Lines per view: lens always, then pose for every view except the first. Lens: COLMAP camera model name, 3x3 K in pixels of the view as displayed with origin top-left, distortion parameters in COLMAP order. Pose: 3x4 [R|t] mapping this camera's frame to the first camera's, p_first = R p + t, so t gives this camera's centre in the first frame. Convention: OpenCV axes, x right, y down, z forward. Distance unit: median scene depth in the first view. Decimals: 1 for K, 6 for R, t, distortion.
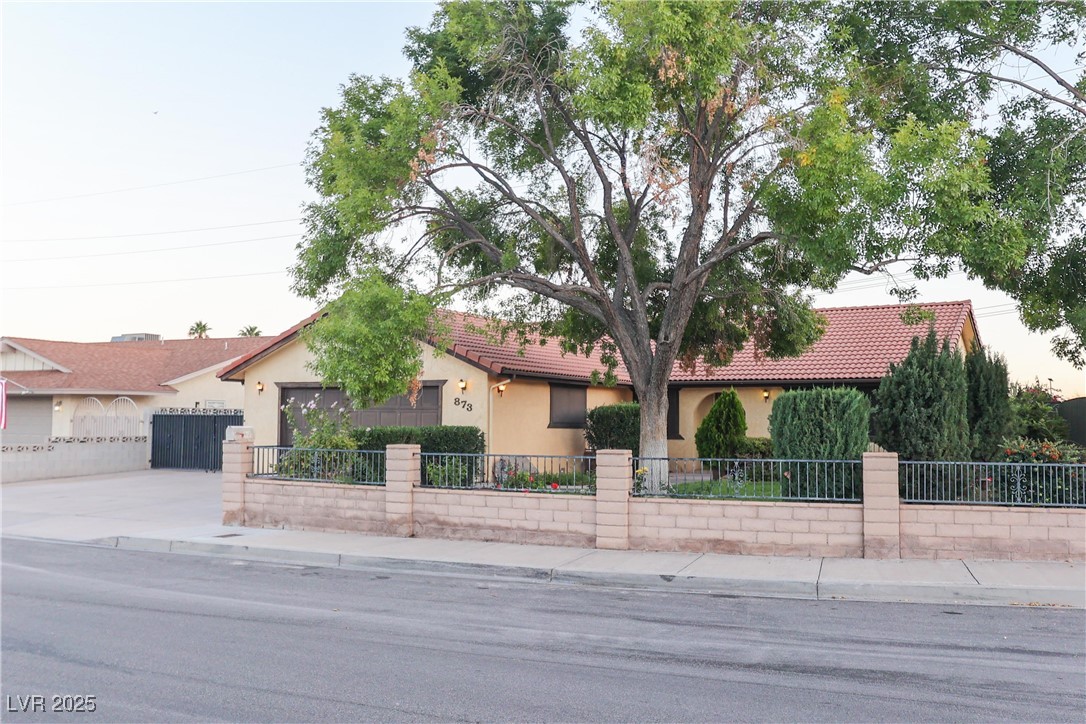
lens RADIAL K [[1056.2, 0, 541.4], [0, 1056.2, 363.9], [0, 0, 1]] dist [-0.017485, 0.000000]
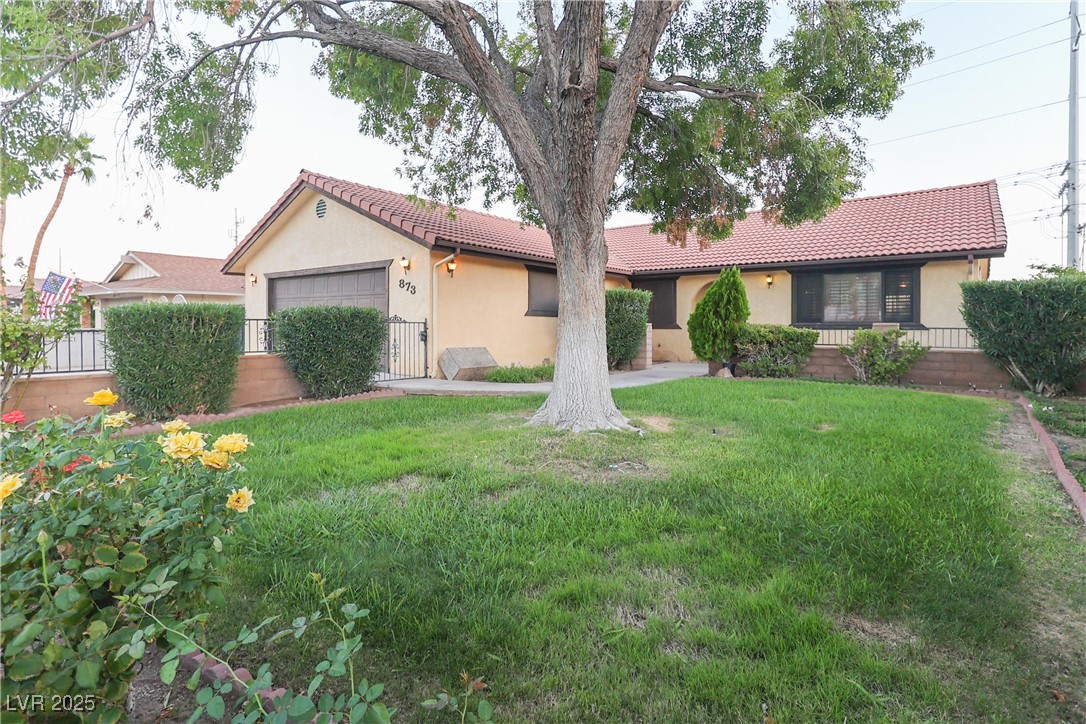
lens RADIAL K [[565.6, 0, 545.1], [0, 565.6, 325.7], [0, 0, 1]] dist [-0.004960, -0.000245]
pose [[0.990193, -0.006236, -0.139565, 0.144352], [0.013956, 0.998421, 0.054409, 0.066869], [0.139005, -0.055823, 0.988717, 0.802853]]
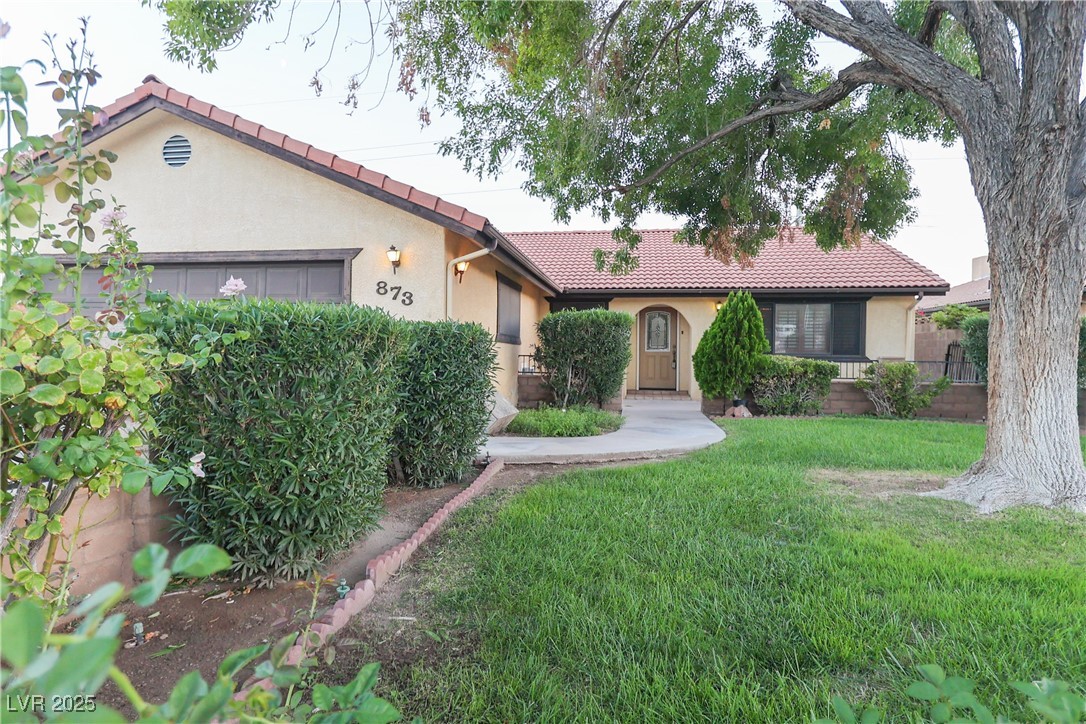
lens RADIAL K [[634.0, 0, 537.6], [0, 634.0, 361.3], [0, 0, 1]] dist [-0.006256, -0.000182]
pose [[0.942424, -0.000443, 0.334420, -0.163737], [-0.022621, 0.997624, 0.065068, 0.072584], [-0.333654, -0.068886, 0.940175, 0.952063]]
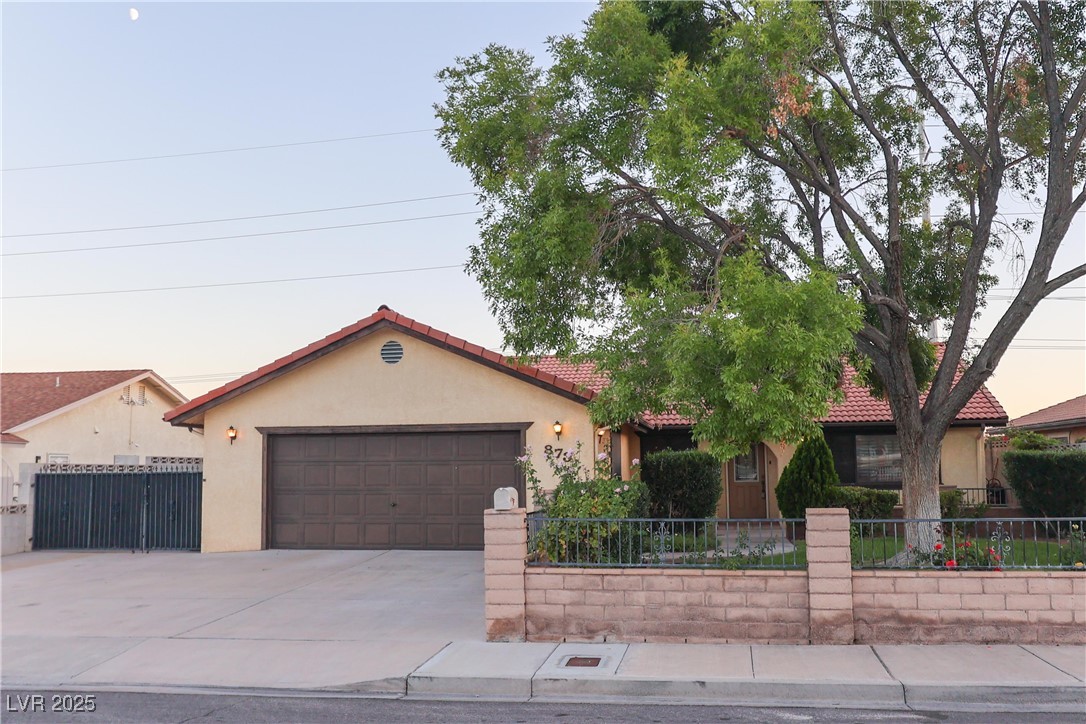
lens RADIAL K [[1056.2, 0, 543.3], [0, 1056.2, 361.2], [0, 0, 1]] dist [-0.017485, 0.000000]
pose [[0.945021, 0.016154, 0.326609, -0.490540], [0.000332, 0.998731, -0.050356, 0.013552], [-0.327008, 0.047696, 0.943817, 0.371550]]
